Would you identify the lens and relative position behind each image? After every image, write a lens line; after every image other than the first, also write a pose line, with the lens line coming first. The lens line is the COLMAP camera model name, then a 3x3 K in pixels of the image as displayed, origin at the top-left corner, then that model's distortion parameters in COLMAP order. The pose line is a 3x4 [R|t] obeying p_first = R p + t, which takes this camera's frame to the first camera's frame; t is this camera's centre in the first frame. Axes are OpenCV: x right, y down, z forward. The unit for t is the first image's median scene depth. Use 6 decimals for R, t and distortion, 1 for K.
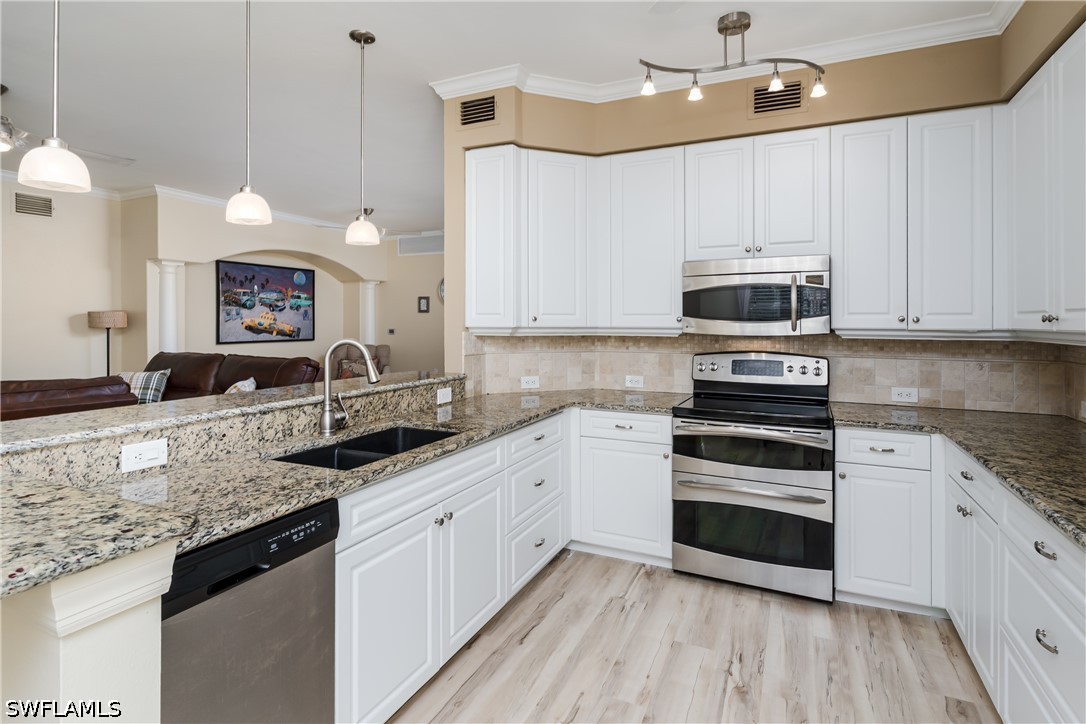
lens RADIAL K [[550.7, 0, 539.7], [0, 550.7, 322.1], [0, 0, 1]] dist [-0.001135, -0.004642]
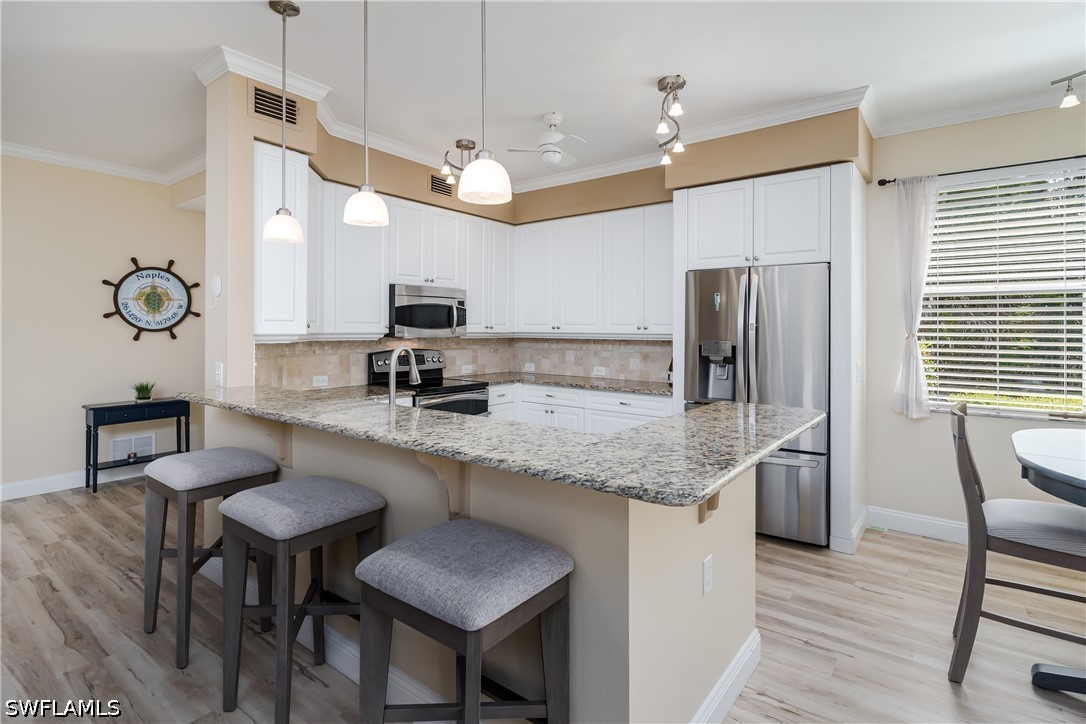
lens RADIAL K [[550.7, 0, 521.8], [0, 550.7, 317.5], [0, 0, 1]] dist [-0.001135, -0.004642]
pose [[0.229059, 0.019495, 0.973217, -0.392897], [-0.003033, 0.999809, -0.019314, -0.000969], [-0.973408, 0.001472, 0.229075, 0.156006]]
